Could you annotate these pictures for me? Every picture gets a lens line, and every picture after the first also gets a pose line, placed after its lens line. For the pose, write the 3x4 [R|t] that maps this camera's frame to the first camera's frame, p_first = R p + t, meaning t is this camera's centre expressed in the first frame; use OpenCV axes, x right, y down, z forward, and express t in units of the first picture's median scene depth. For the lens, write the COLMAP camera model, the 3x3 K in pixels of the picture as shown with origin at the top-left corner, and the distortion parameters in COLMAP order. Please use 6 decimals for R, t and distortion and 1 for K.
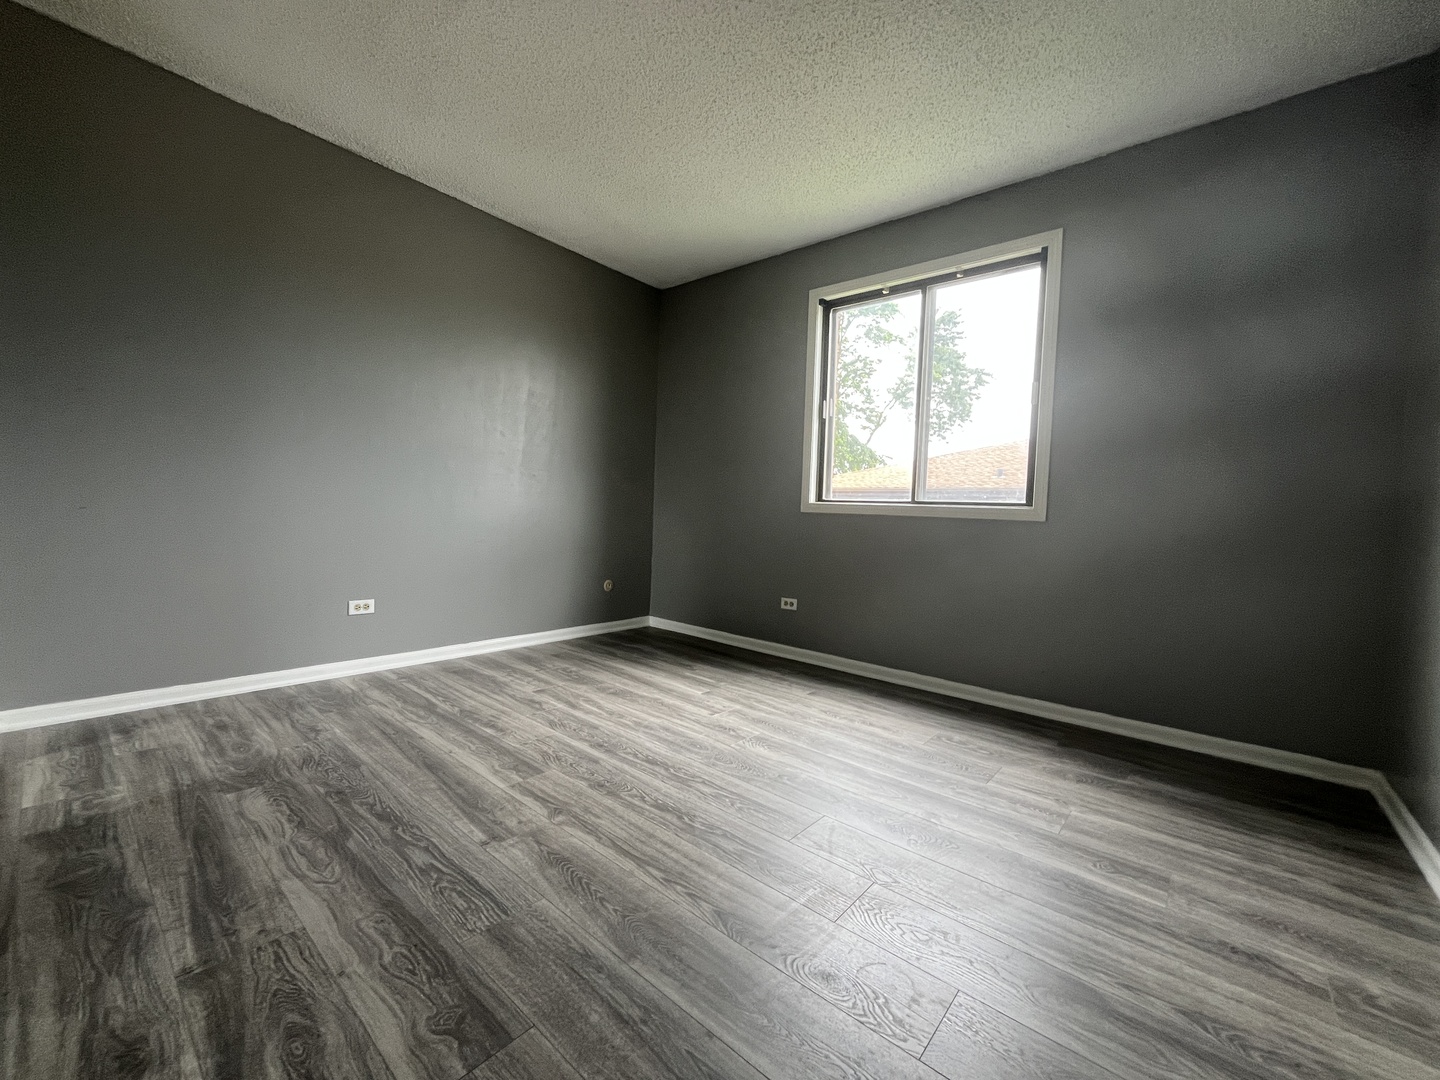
lens RADIAL K [[585.6, 0, 714.3], [0, 585.6, 538.4], [0, 0, 1]] dist [-0.008356, 0.000869]
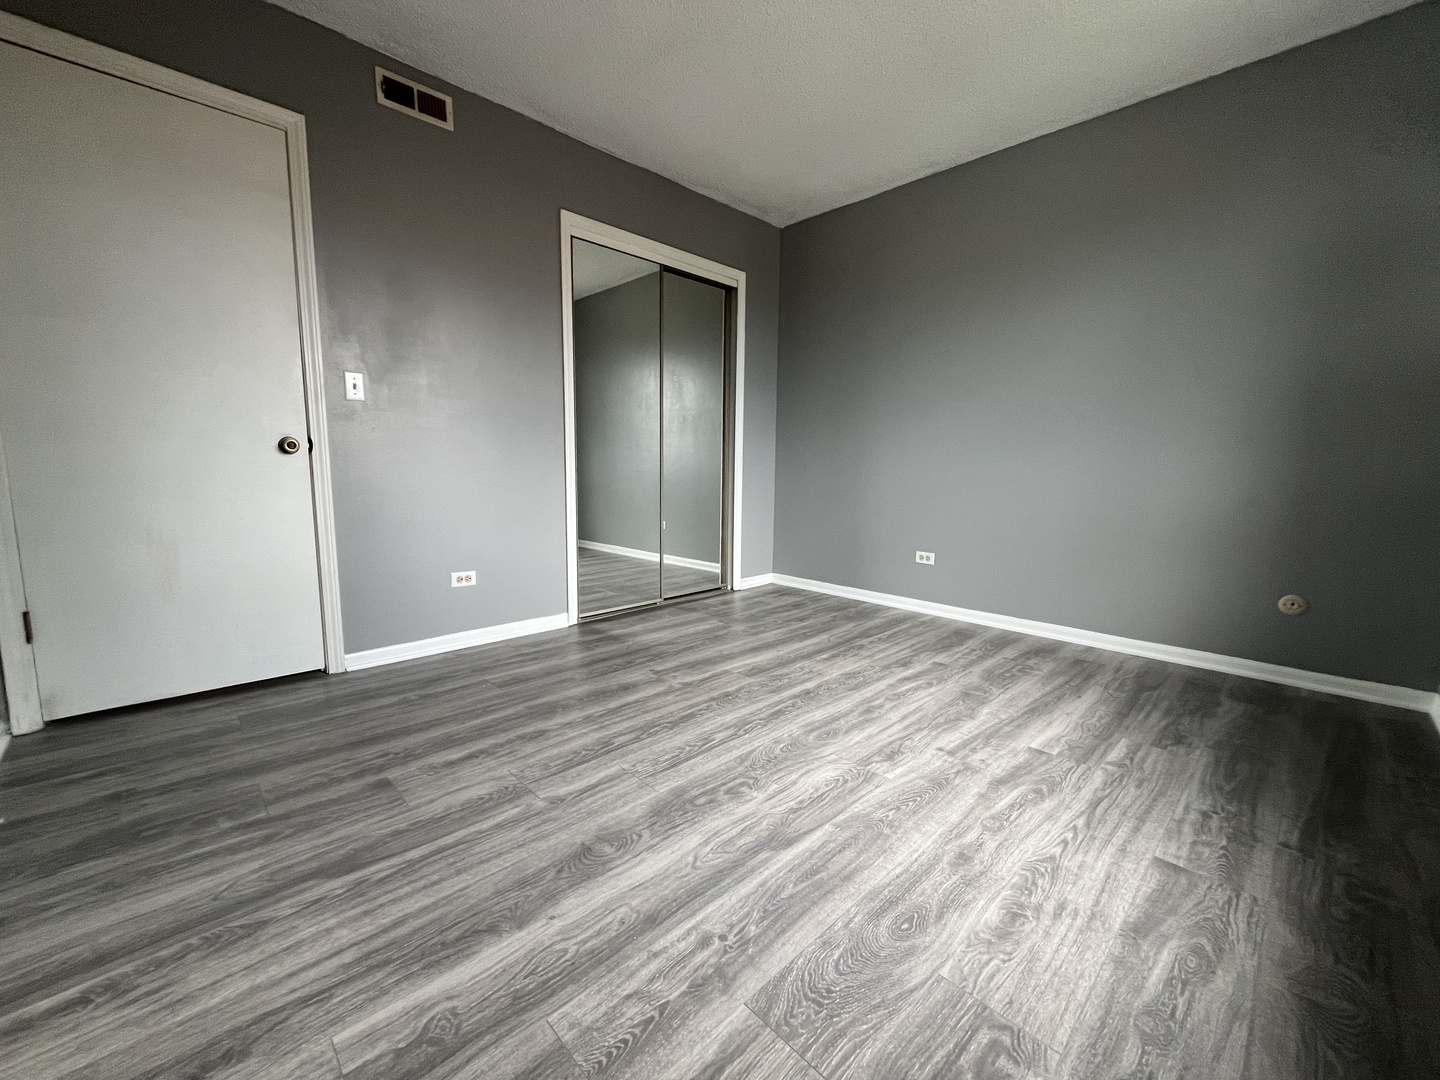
lens RADIAL K [[585.6, 0, 720.4], [0, 585.6, 544.8], [0, 0, 1]] dist [-0.008356, 0.000869]
pose [[-0.091711, 0.095638, -0.991182, 0.729176], [-0.058873, 0.993115, 0.101272, -0.006605], [0.994044, 0.067641, -0.085449, 0.795425]]
